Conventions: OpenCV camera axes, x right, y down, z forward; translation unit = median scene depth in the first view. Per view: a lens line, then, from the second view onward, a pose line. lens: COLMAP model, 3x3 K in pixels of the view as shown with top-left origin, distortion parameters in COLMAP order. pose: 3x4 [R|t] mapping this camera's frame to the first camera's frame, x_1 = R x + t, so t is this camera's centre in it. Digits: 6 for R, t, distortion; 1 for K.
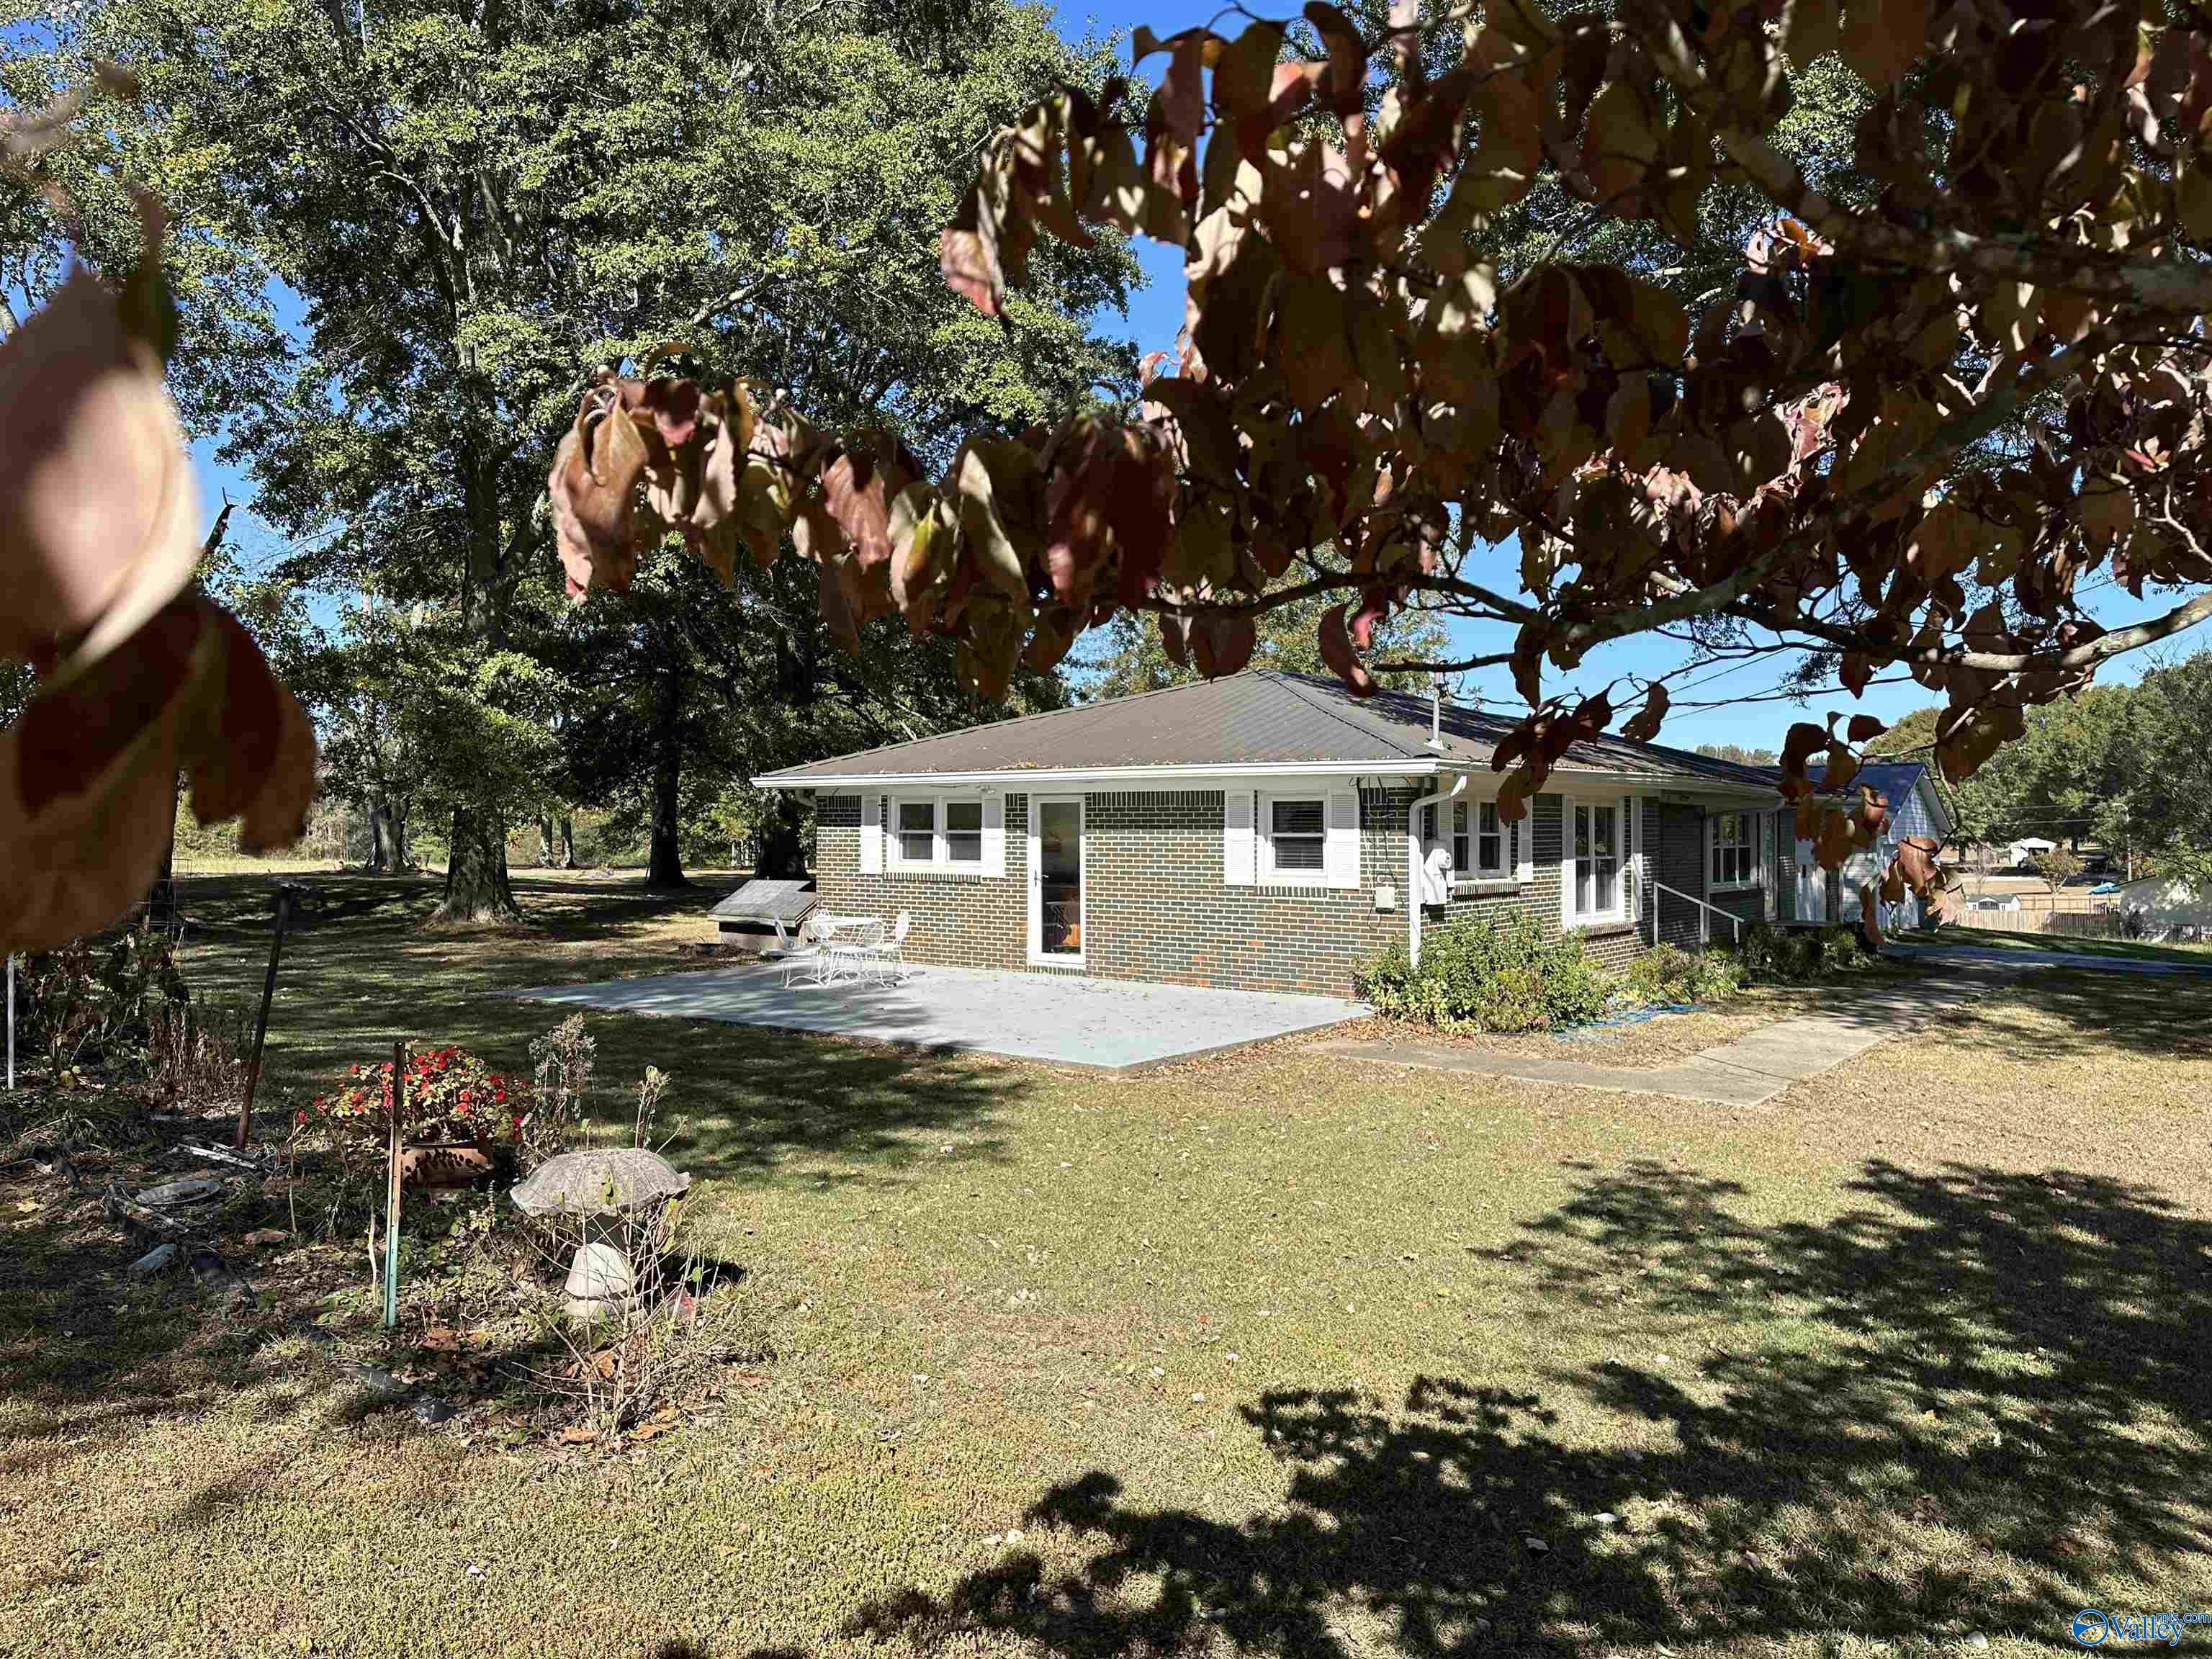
lens RADIAL K [[1557.9, 0, 1102.5], [0, 1557.9, 828.4], [0, 0, 1]] dist [0.109810, -0.130684]
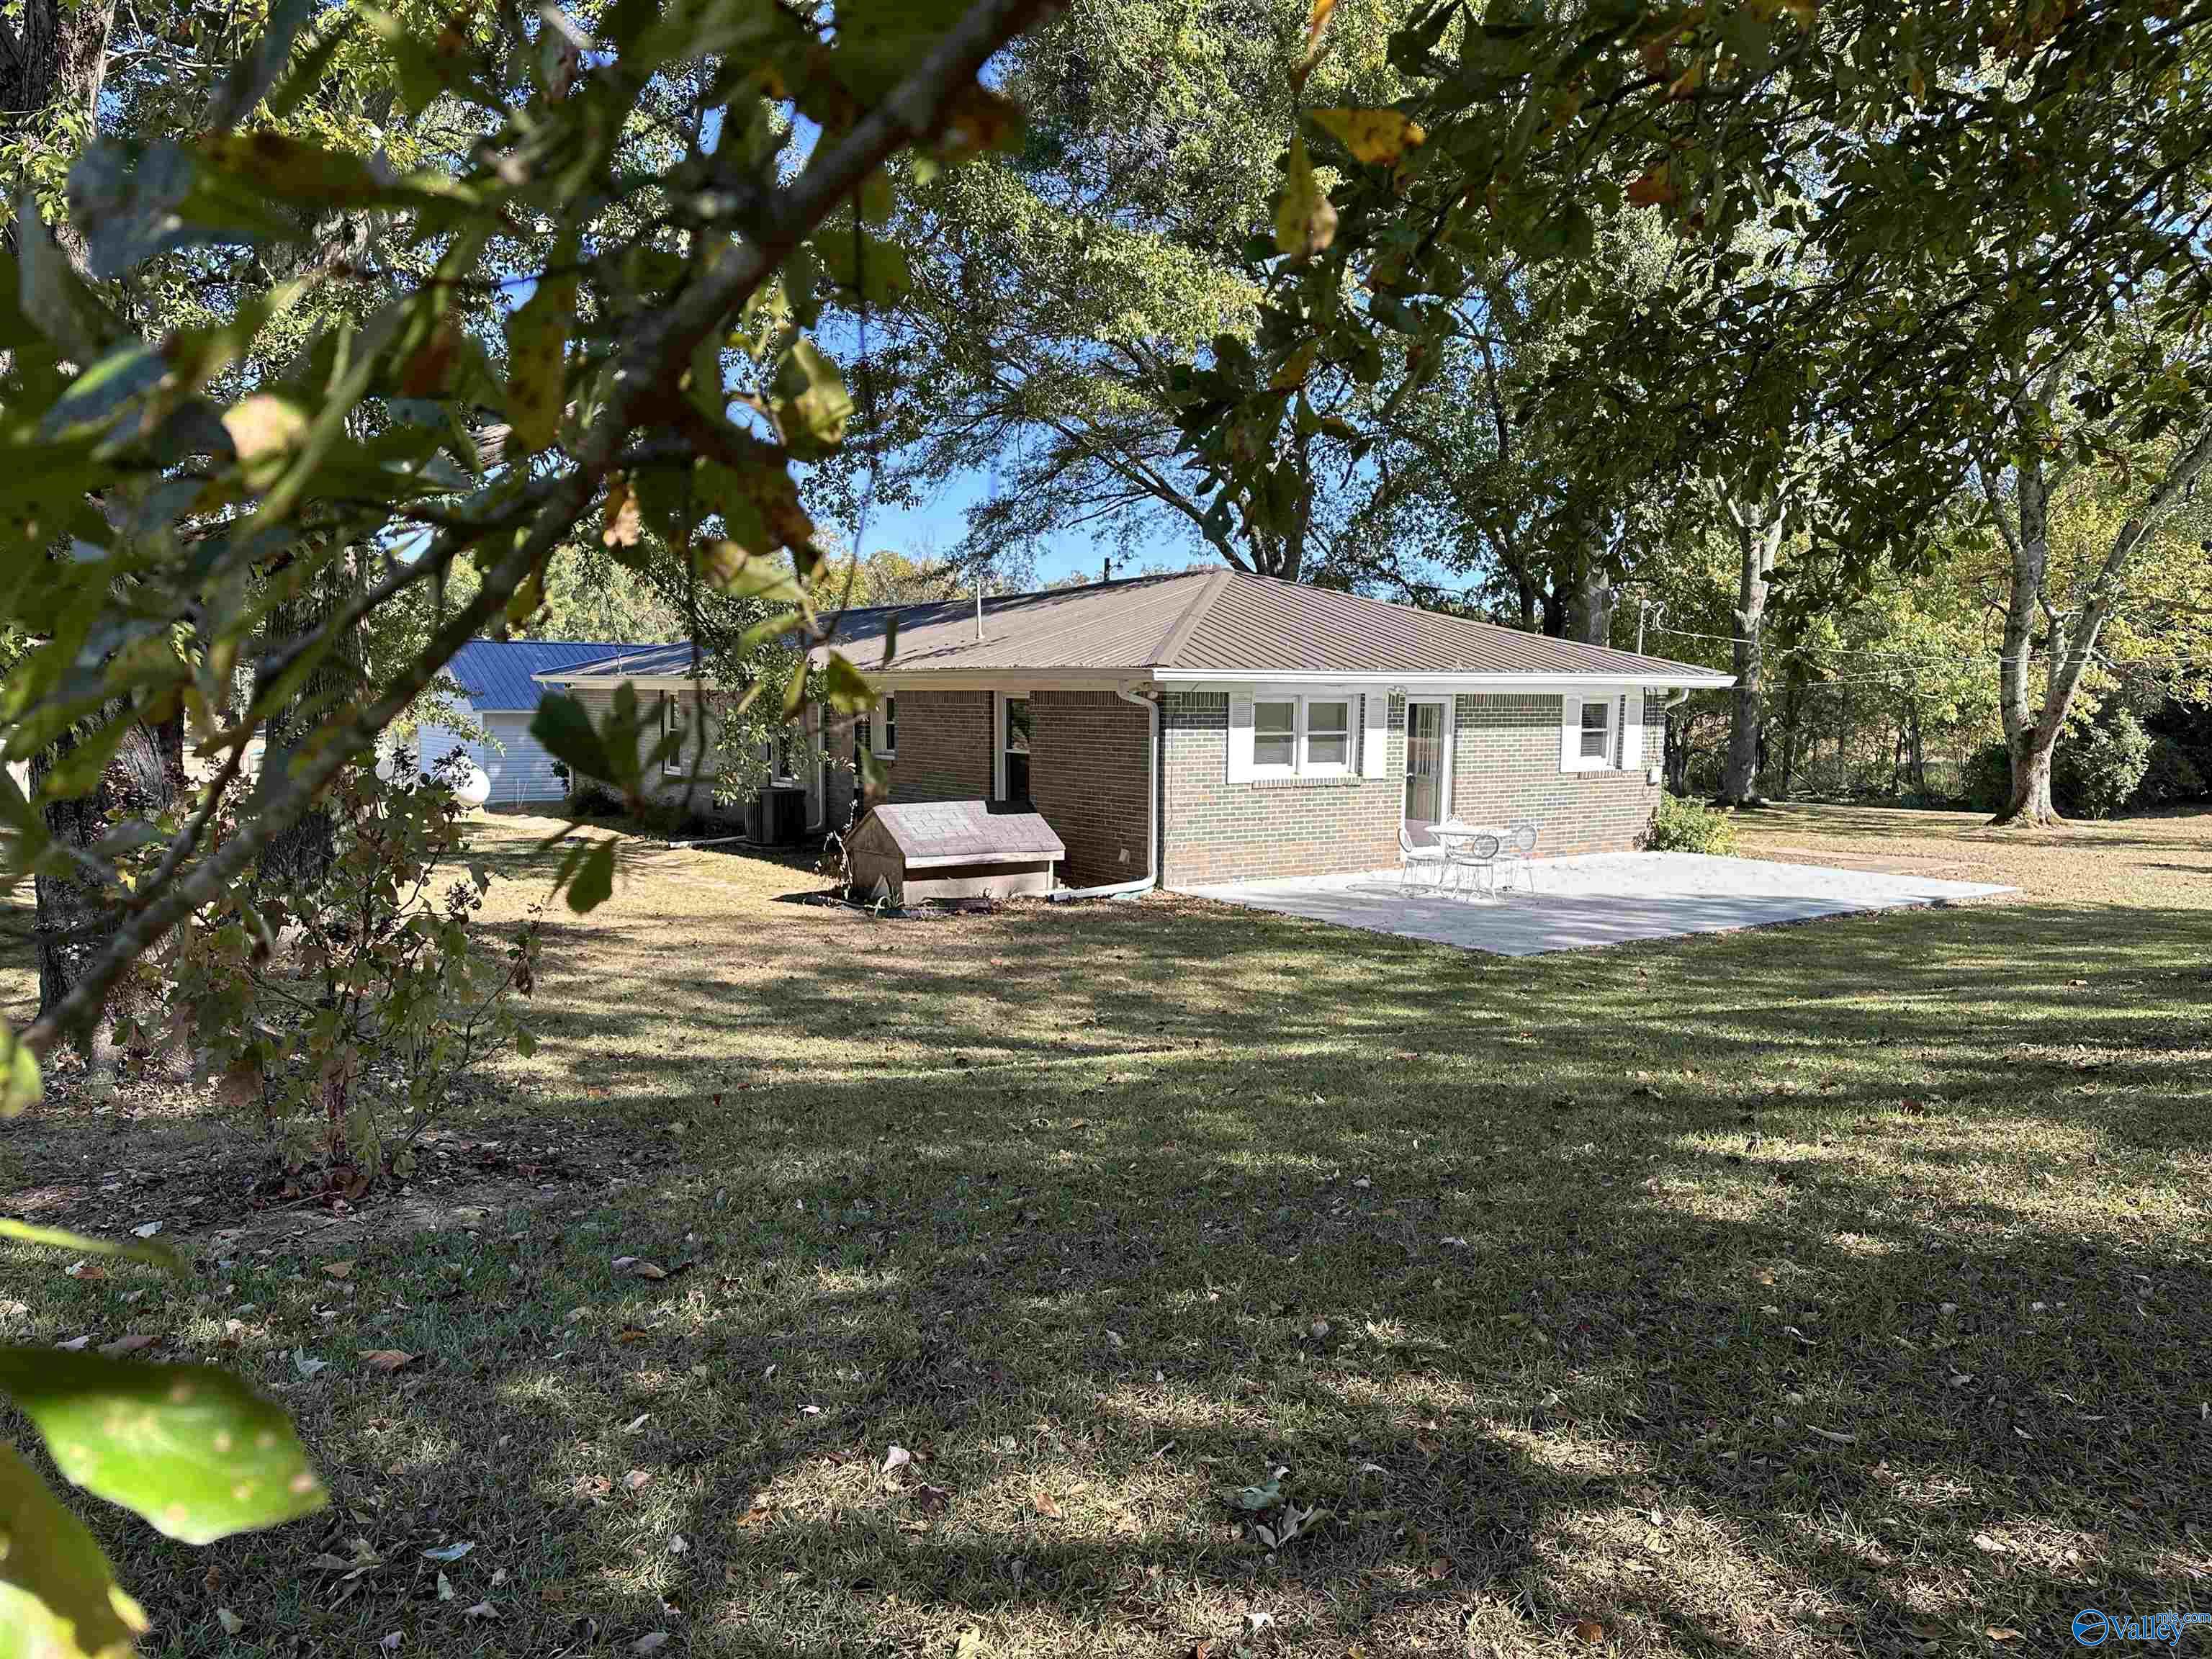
lens RADIAL K [[1557.9, 0, 1102.5], [0, 1557.9, 828.4], [0, 0, 1]] dist [0.109810, -0.130684]
pose [[0.262451, -0.081227, 0.961520, -1.311895], [-0.006752, 0.996272, 0.086006, -0.025377], [-0.964922, -0.029065, 0.260924, 1.106657]]
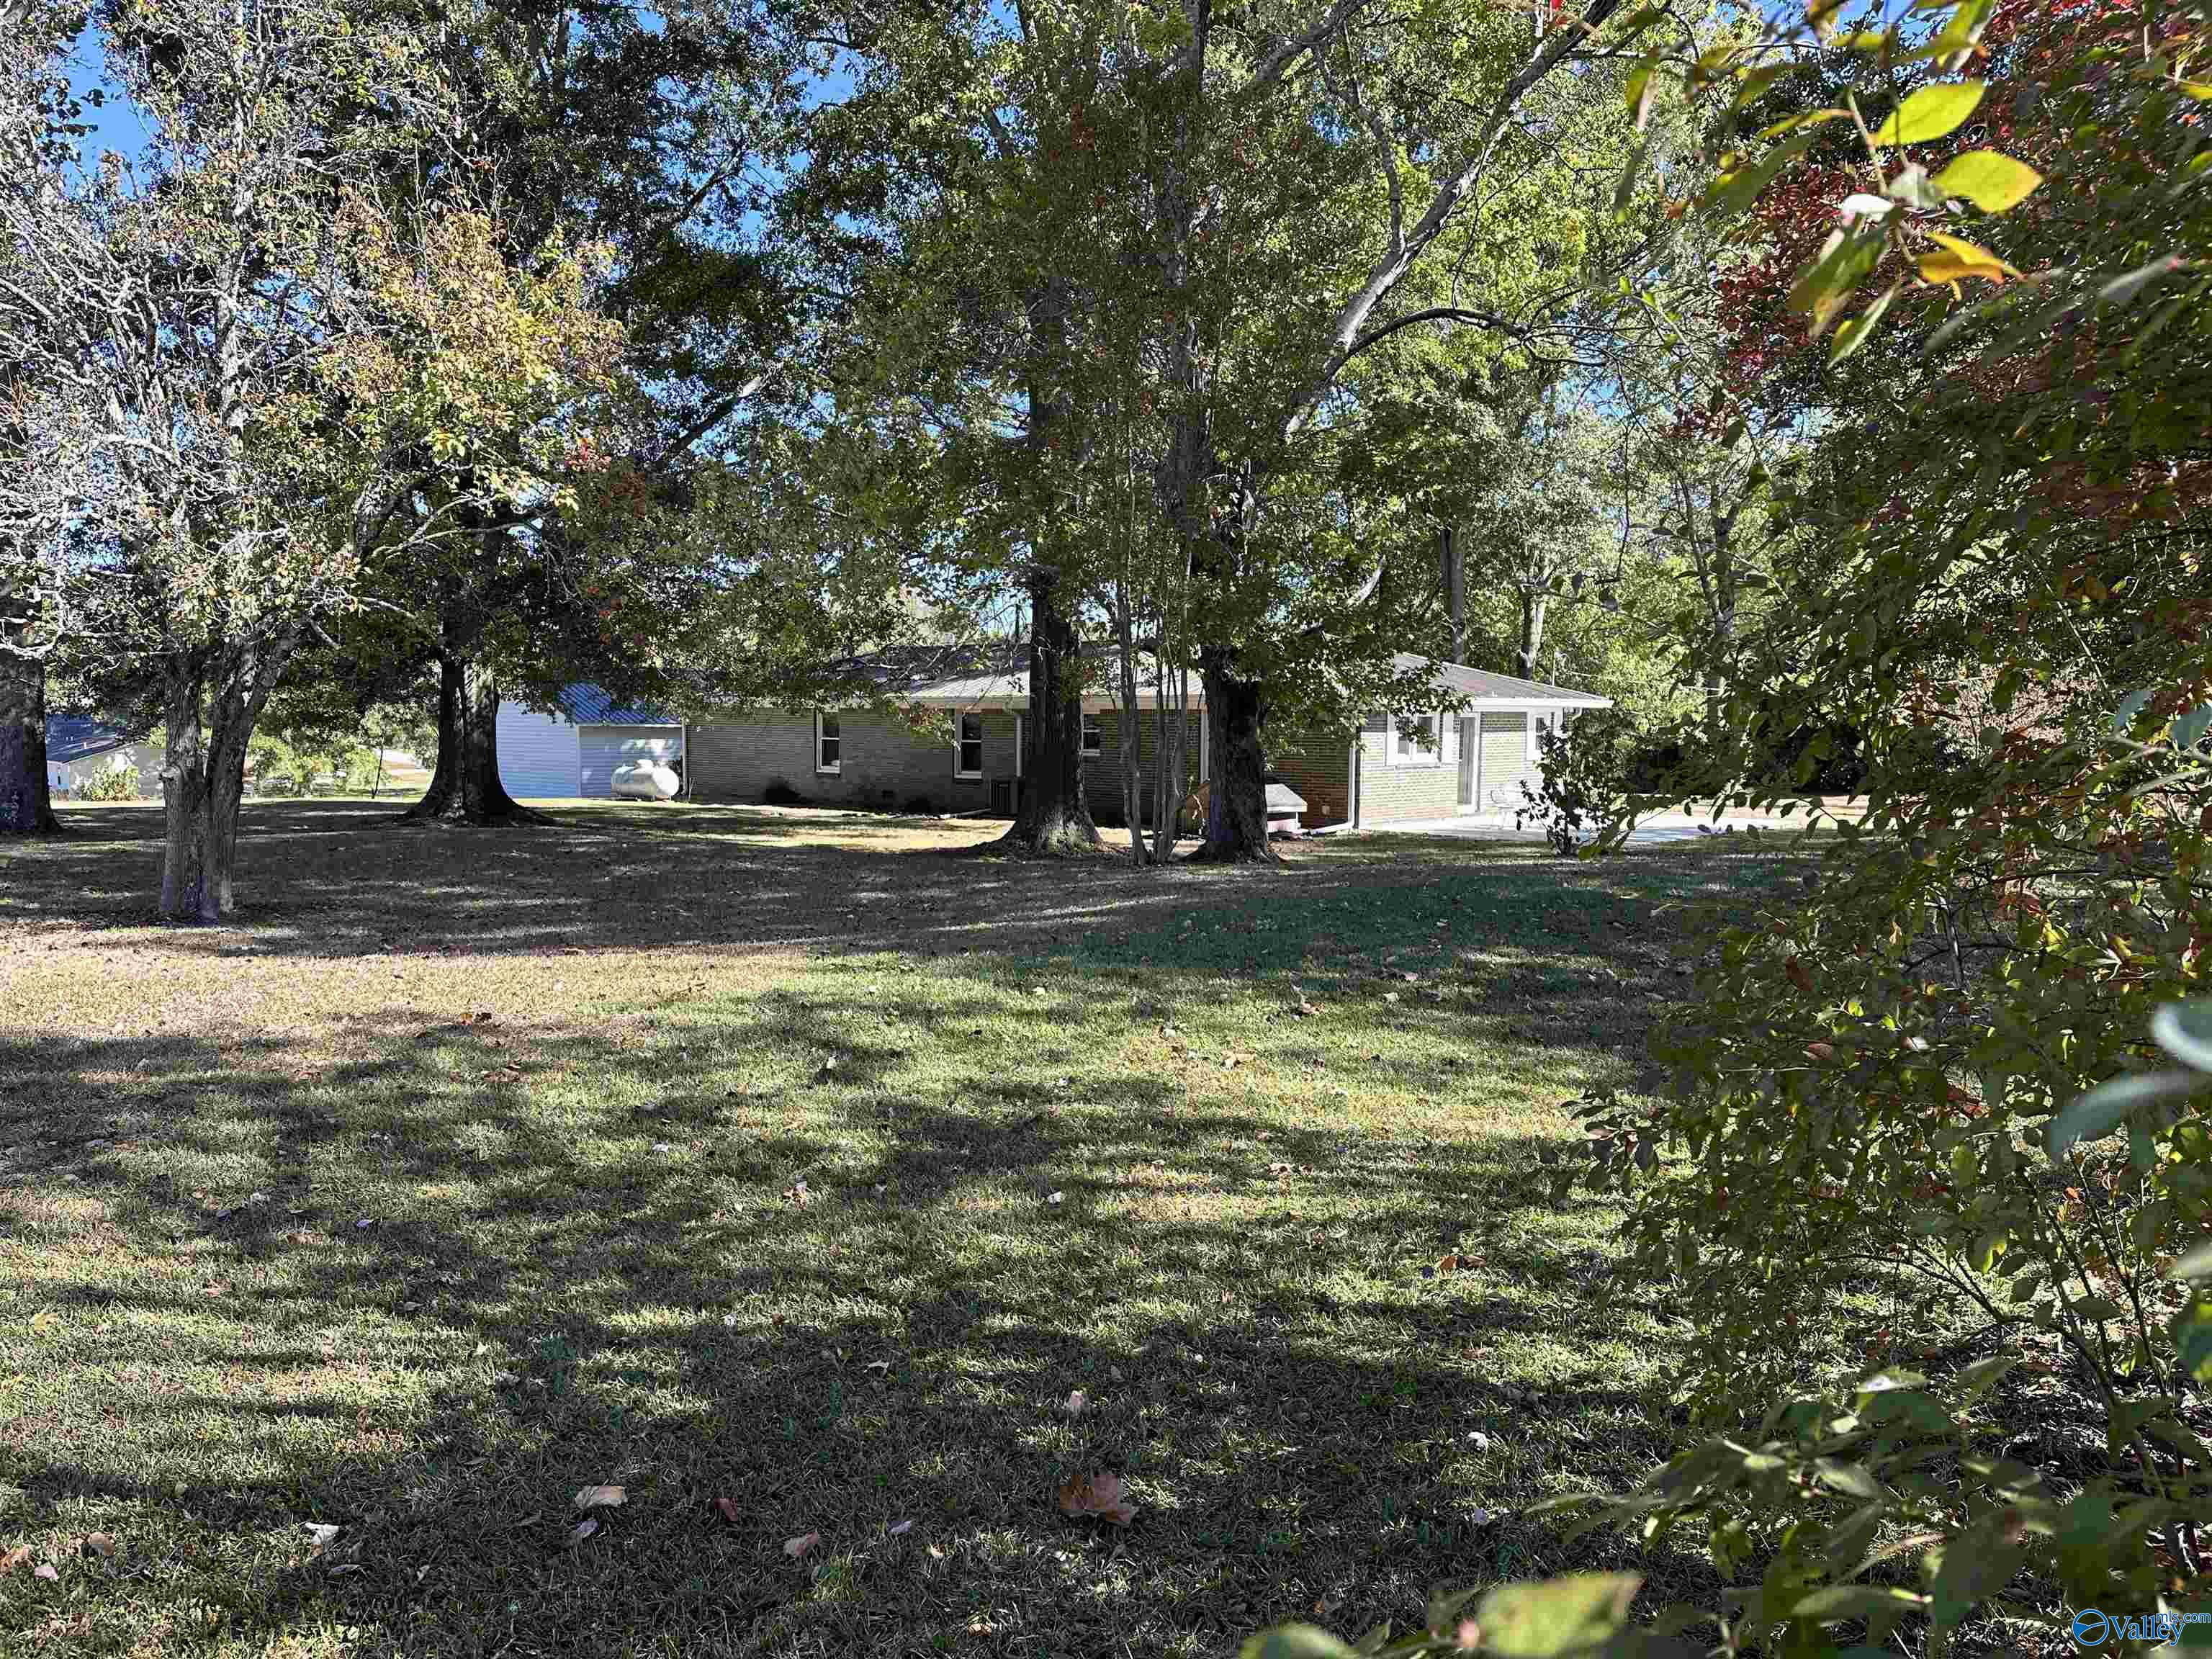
lens RADIAL K [[1532.0, 0, 1106.0], [0, 1532.0, 829.5], [0, 0, 1]] dist [0.213829, -0.363889]
pose [[0.029934, -0.076178, 0.996645, -2.050089], [-0.011380, 0.997001, 0.076547, -0.022135], [-0.999487, -0.013633, 0.028977, 1.591674]]
